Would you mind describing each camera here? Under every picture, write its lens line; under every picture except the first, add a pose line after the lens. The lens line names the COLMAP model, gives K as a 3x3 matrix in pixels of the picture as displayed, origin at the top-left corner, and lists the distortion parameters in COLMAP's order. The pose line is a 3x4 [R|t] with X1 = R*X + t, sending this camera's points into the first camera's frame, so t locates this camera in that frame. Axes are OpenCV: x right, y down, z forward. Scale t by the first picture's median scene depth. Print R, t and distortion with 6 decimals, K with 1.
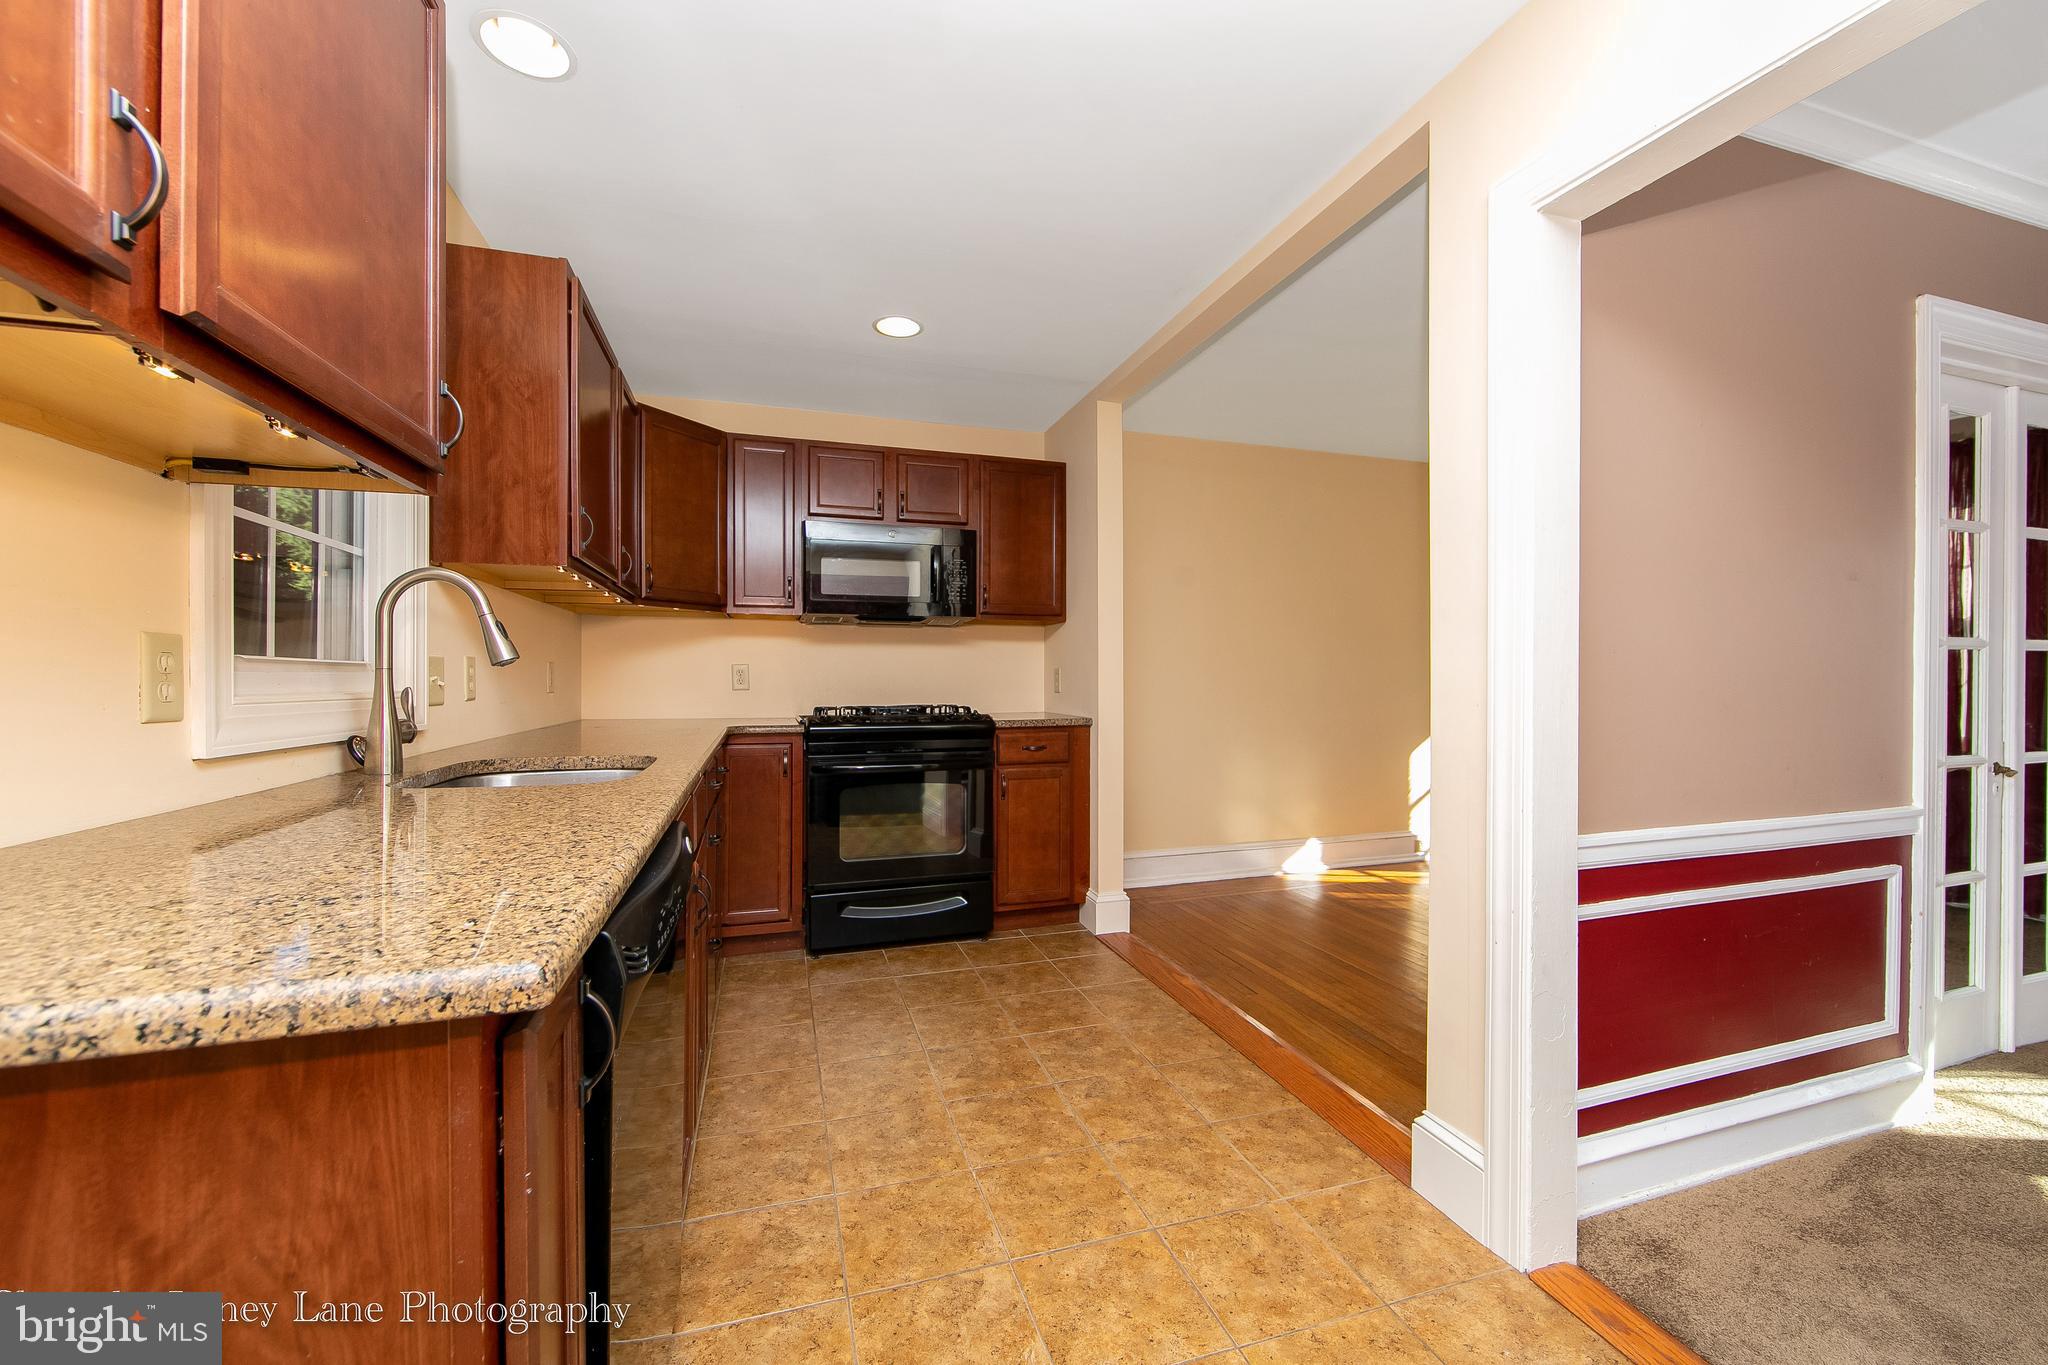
lens RADIAL K [[802.4, 0, 1032.6], [0, 802.4, 678.1], [0, 0, 1]] dist [-0.001538, -0.000269]
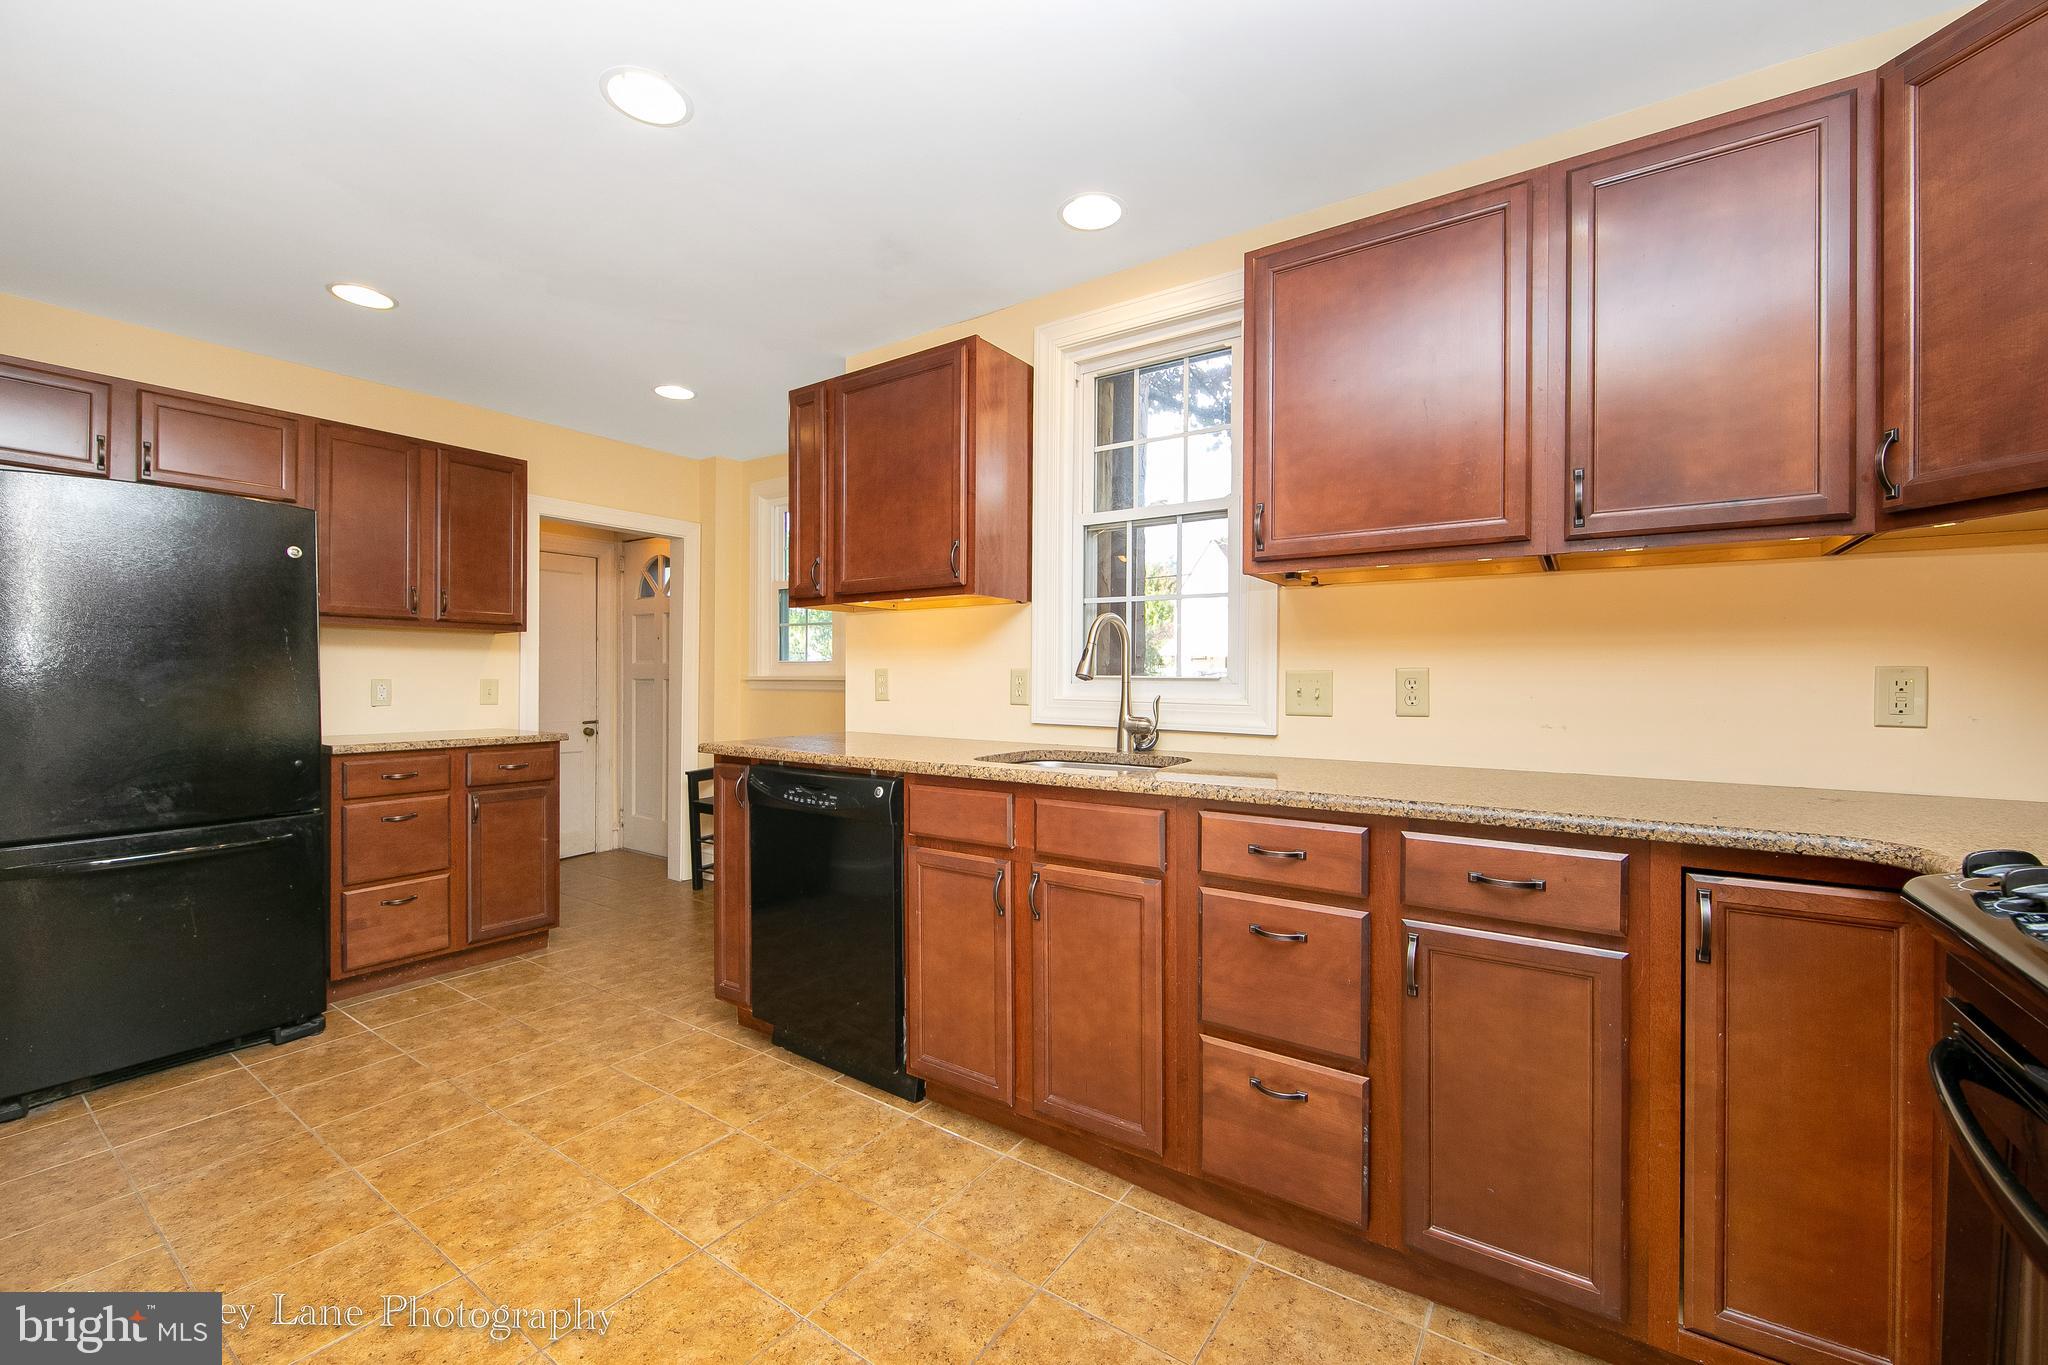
lens RADIAL K [[820.8, 0, 1026.1], [0, 820.8, 675.5], [0, 0, 1]] dist [-0.001904, -0.000378]
pose [[-0.797590, -0.004819, -0.603180, 0.204187], [-0.002288, 0.999985, -0.004963, -0.012739], [0.603195, -0.002578, -0.797589, 1.521660]]
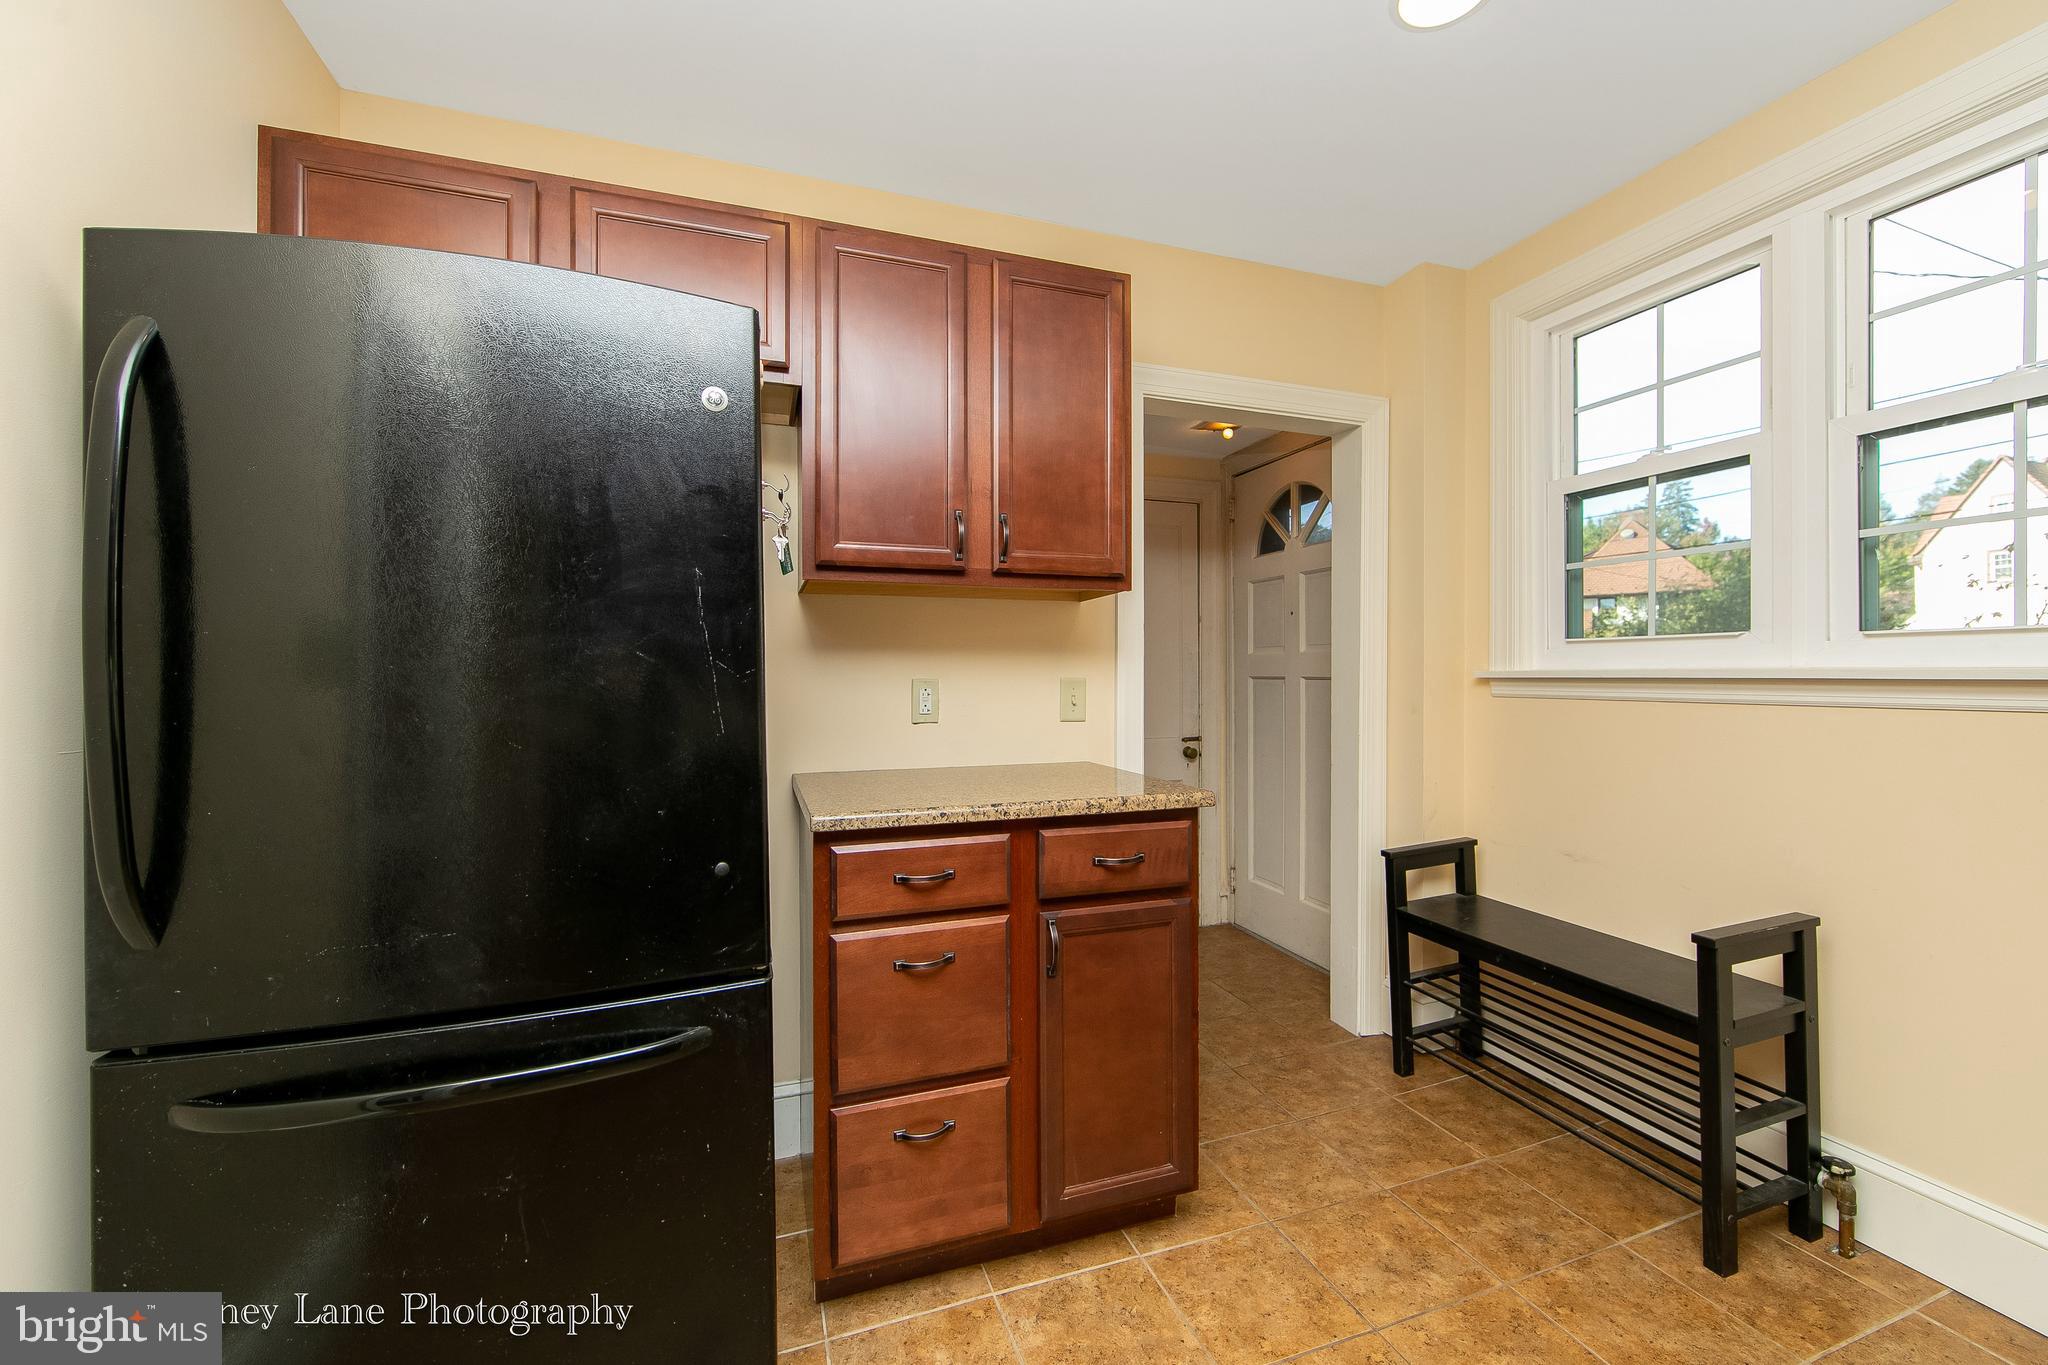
lens RADIAL K [[802.4, 0, 1032.6], [0, 802.4, 678.1], [0, 0, 1]] dist [-0.001538, -0.000269]
pose [[-0.999587, 0.000068, -0.028721, 0.140204], [-0.000024, 0.999995, 0.003209, -0.014250], [0.028721, 0.003208, -0.999582, 0.419117]]
